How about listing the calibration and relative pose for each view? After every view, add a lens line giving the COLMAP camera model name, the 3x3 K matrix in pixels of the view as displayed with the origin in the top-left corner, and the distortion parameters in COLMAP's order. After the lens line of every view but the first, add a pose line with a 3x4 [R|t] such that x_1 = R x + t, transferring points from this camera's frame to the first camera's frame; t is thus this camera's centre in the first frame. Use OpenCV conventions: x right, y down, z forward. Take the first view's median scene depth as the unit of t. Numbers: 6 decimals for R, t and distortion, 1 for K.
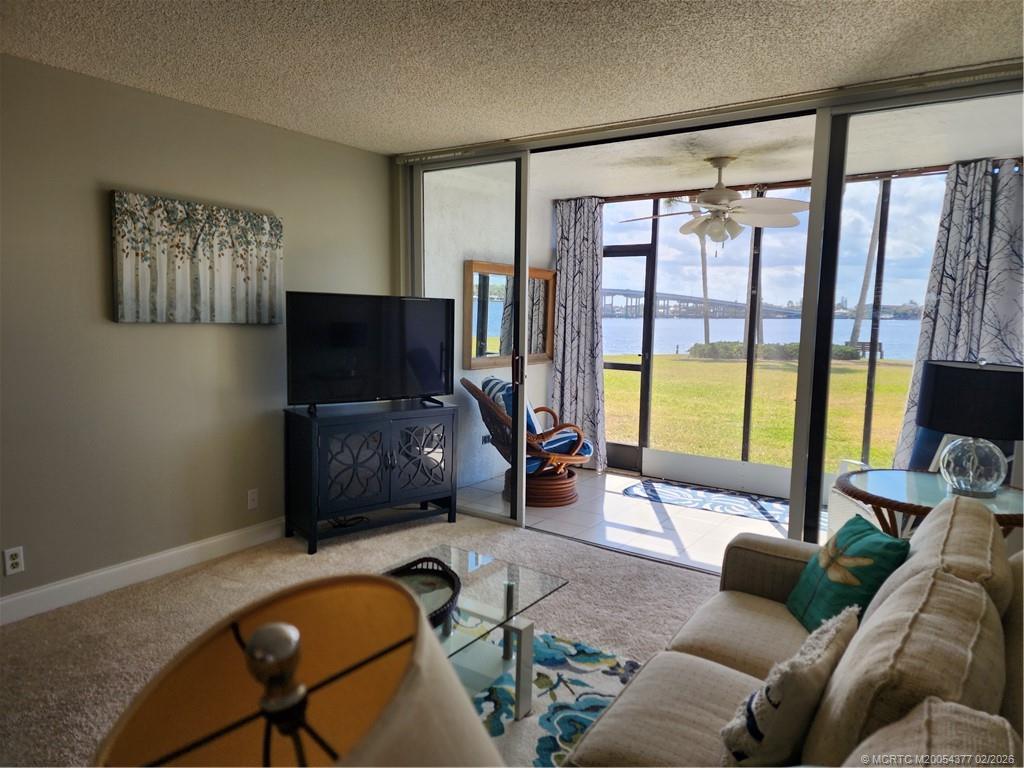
lens RADIAL K [[683.3, 0, 508.7], [0, 683.3, 383.6], [0, 0, 1]] dist [0.117402, -0.115725]
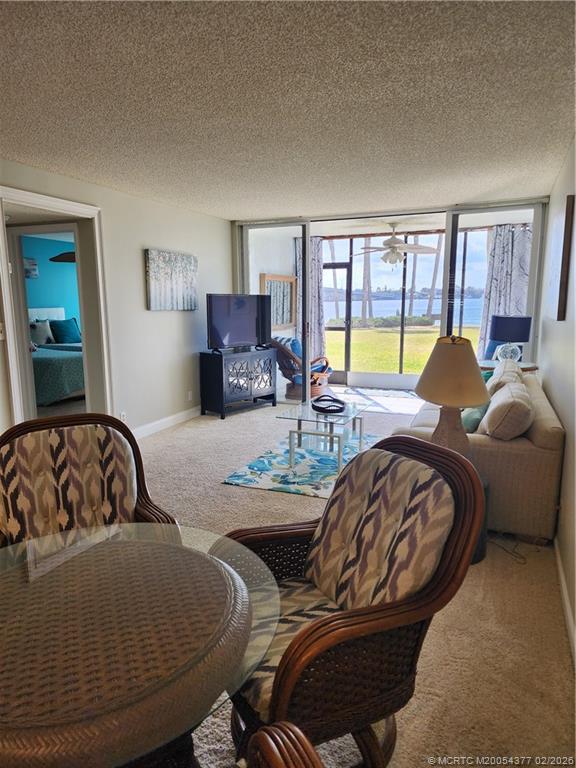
lens RADIAL K [[513.6, 0, 274.0], [0, 513.6, 383.5], [0, 0, 1]] dist [0.115297, -0.126326]
pose [[0.982071, -0.053966, 0.180625, -0.337417], [0.043453, 0.997151, 0.061663, 0.039297], [-0.183438, -0.052709, 0.981617, -0.461166]]
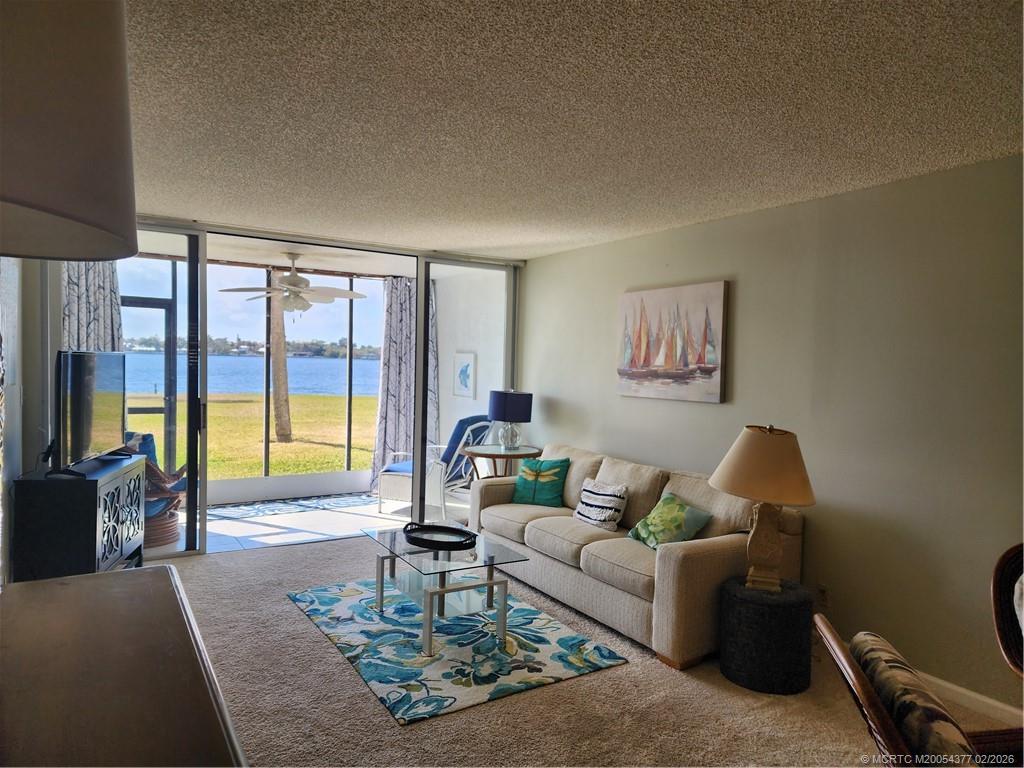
lens RADIAL K [[695.8, 0, 539.8], [0, 695.8, 384.4], [0, 0, 1]] dist [0.004821, 0.000733]
pose [[0.389508, -0.039488, 0.920176, -0.767969], [0.076467, 0.997018, 0.010417, -0.037460], [-0.917843, 0.066306, 0.391366, 0.015828]]
